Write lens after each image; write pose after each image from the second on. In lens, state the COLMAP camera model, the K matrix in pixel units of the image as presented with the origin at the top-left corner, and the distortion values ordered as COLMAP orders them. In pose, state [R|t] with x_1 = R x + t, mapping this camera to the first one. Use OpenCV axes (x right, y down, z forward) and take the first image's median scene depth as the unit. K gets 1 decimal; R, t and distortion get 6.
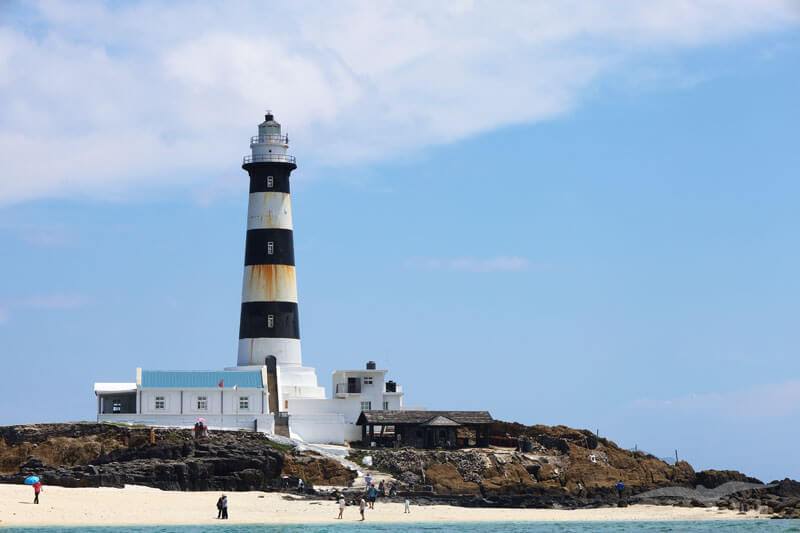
lens RADIAL K [[2606.5, 0, 400.0], [0, 2606.5, 266.5], [0, 0, 1]] dist [-0.035832, 0.041703]
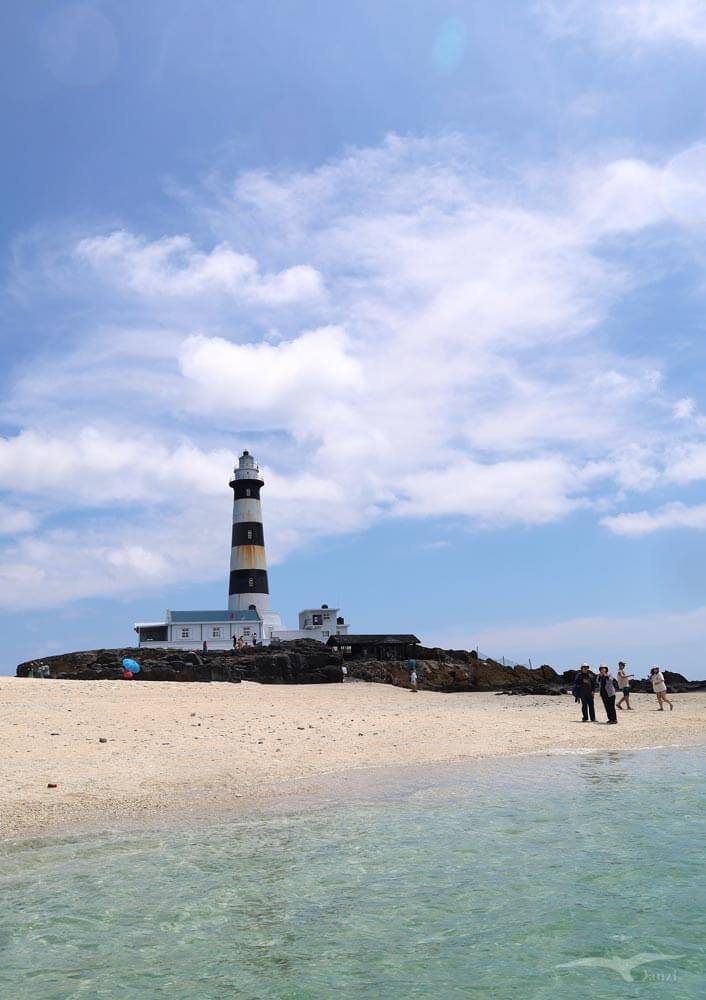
lens RADIAL K [[879.7, 0, 334.7], [0, 879.7, 495.8], [0, 0, 1]] dist [0.010679, 0.001164]
pose [[0.989645, -0.005098, 0.143446, -0.076989], [0.025685, 0.989529, -0.142033, 0.046538], [-0.141219, 0.144247, 0.979413, 0.504836]]
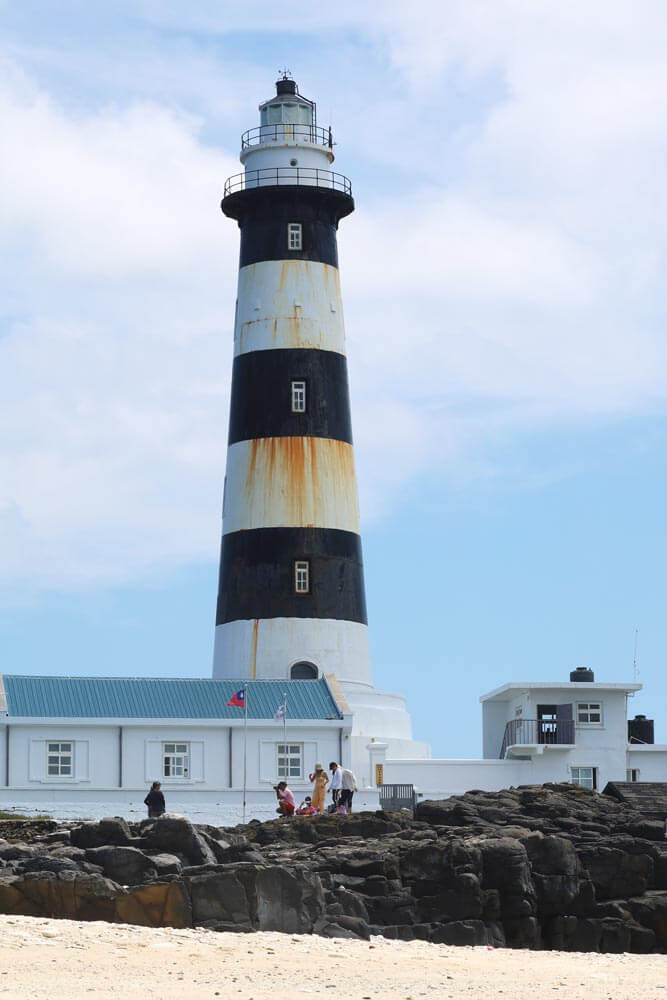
lens RADIAL K [[3258.1, 0, 333.5], [0, 3258.1, 500.0], [0, 0, 1]] dist [-0.035832, 0.041703]
pose [[0.997339, 0.006607, 0.072609, -0.083579], [-0.001131, 0.997167, -0.075207, 0.048207], [-0.072900, 0.074925, 0.994521, 0.521479]]
